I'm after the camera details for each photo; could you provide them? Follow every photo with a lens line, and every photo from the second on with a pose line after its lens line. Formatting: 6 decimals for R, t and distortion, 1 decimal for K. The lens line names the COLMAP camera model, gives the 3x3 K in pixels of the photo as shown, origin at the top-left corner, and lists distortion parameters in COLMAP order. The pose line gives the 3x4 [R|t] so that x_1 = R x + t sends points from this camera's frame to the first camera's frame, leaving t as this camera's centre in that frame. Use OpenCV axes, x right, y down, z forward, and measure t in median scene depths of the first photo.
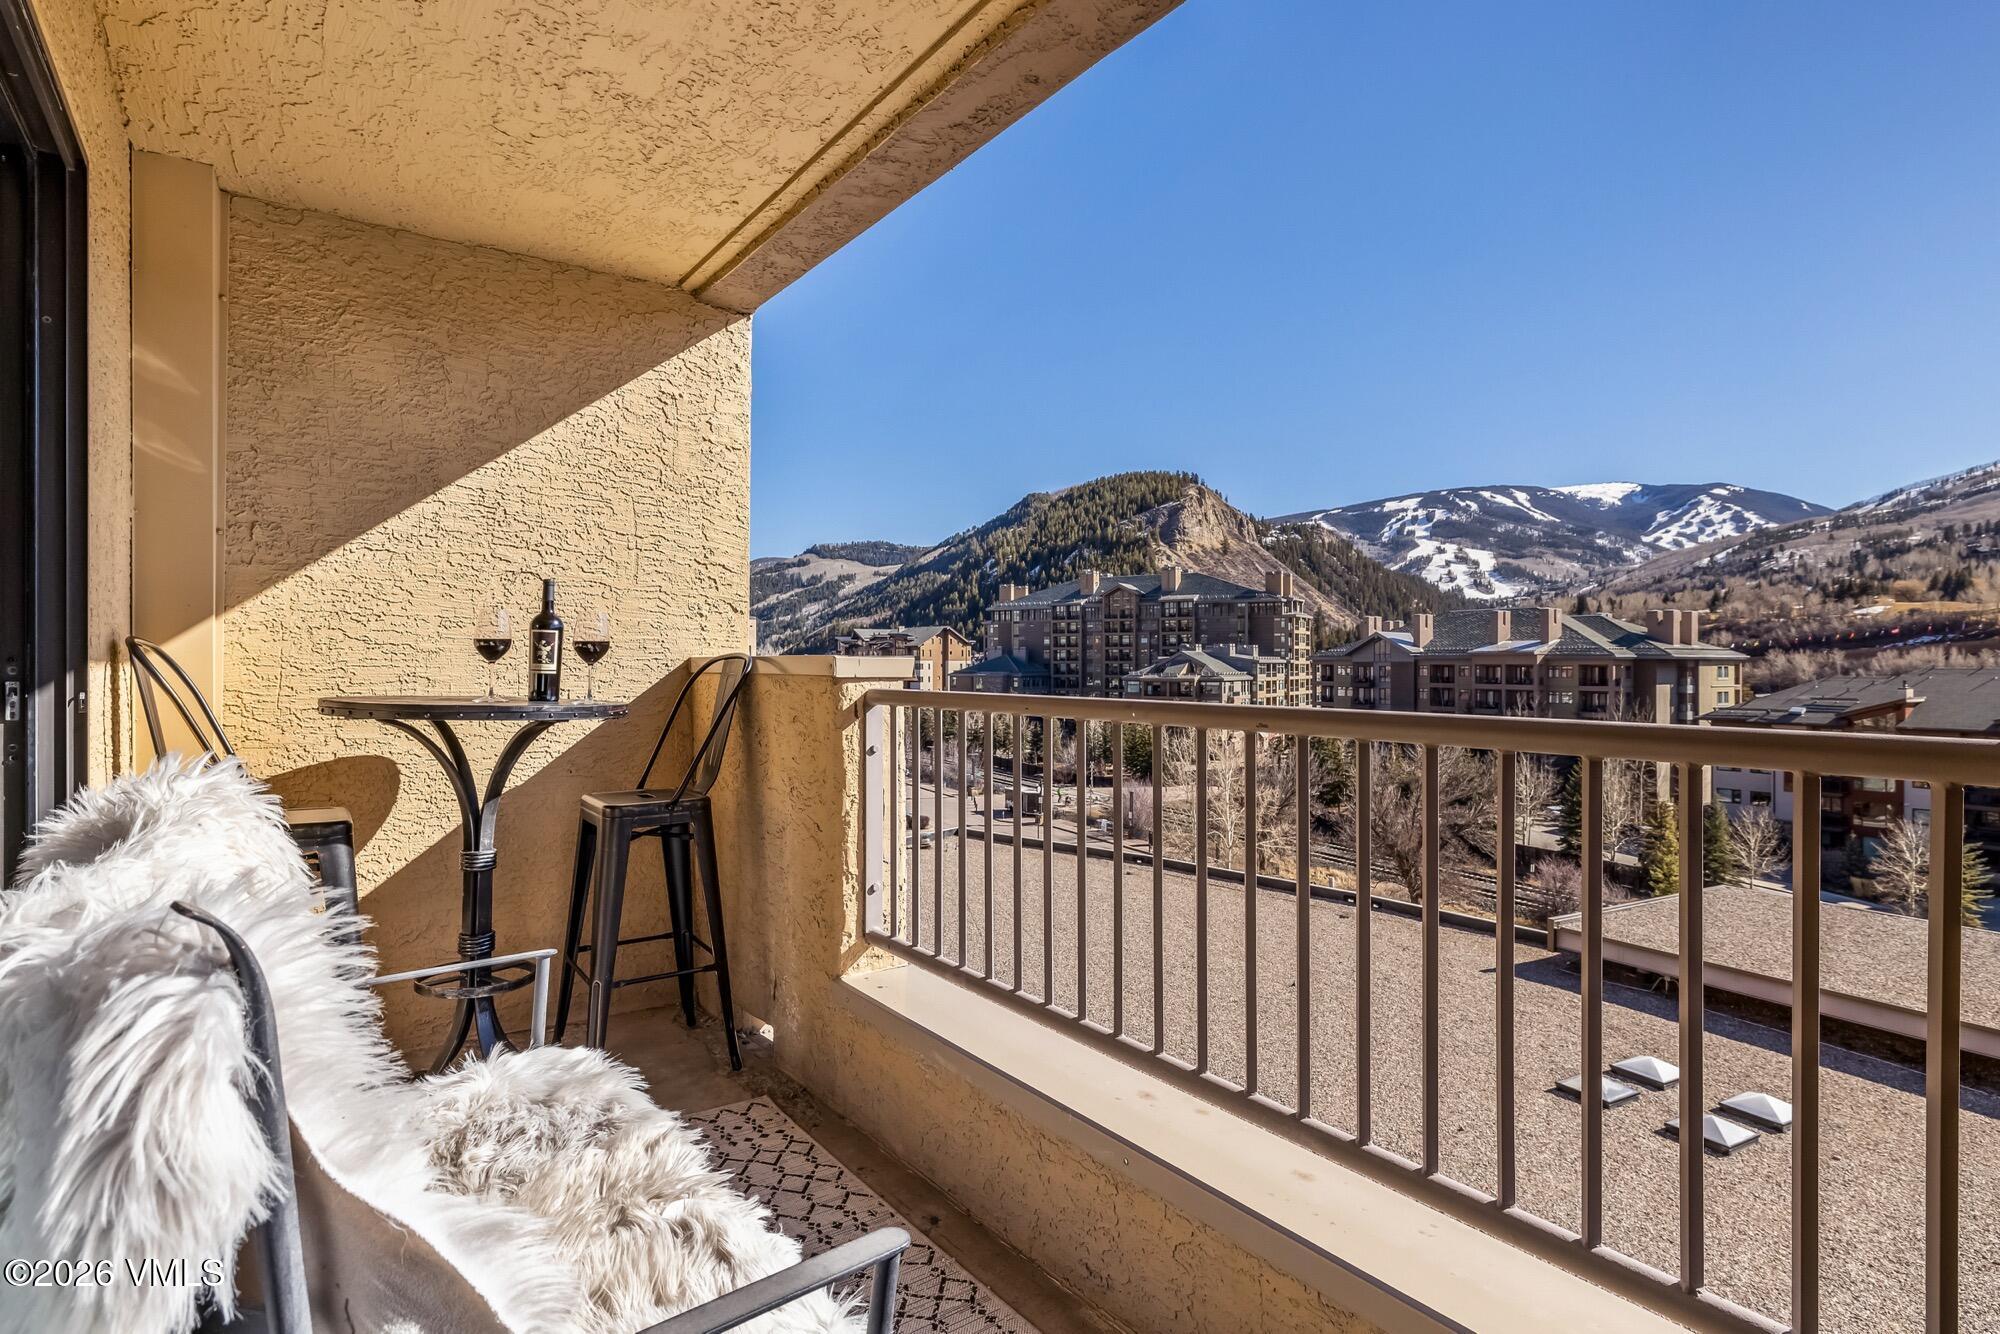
lens RADIAL K [[1060.3, 0, 959.2], [0, 1060.3, 691.4], [0, 0, 1]] dist [-0.005491, 0.000081]
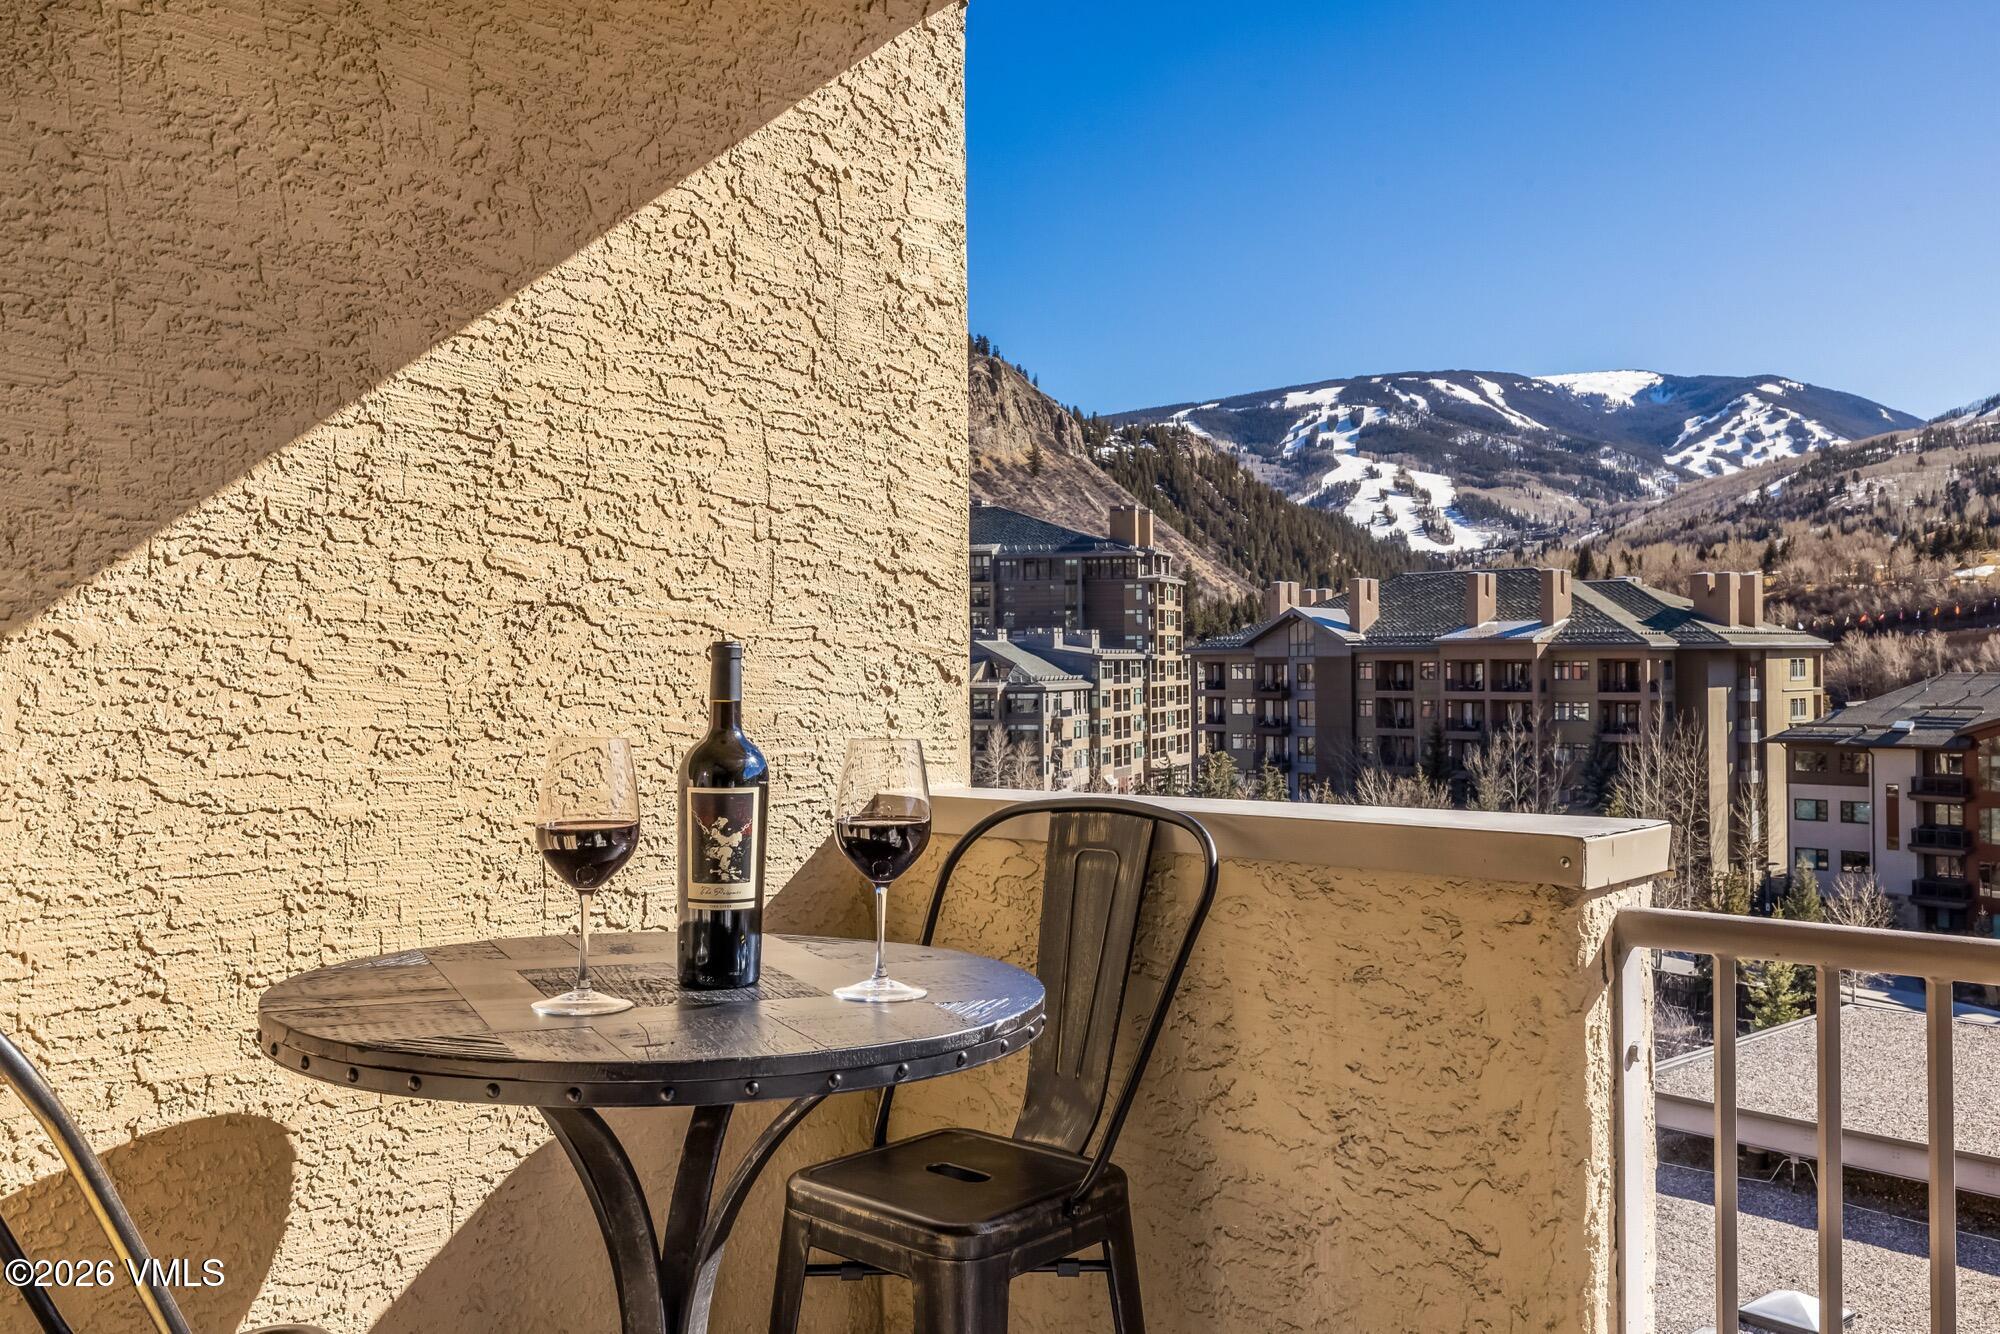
lens RADIAL K [[1849.5, 0, 1009.2], [0, 1849.5, 700.0], [0, 0, 1]] dist [-0.000341, 0.014860]
pose [[0.971895, -0.014418, 0.234973, -0.363700], [0.015610, 0.999873, -0.003213, -0.064055], [-0.234897, 0.006791, 0.971996, 0.262275]]
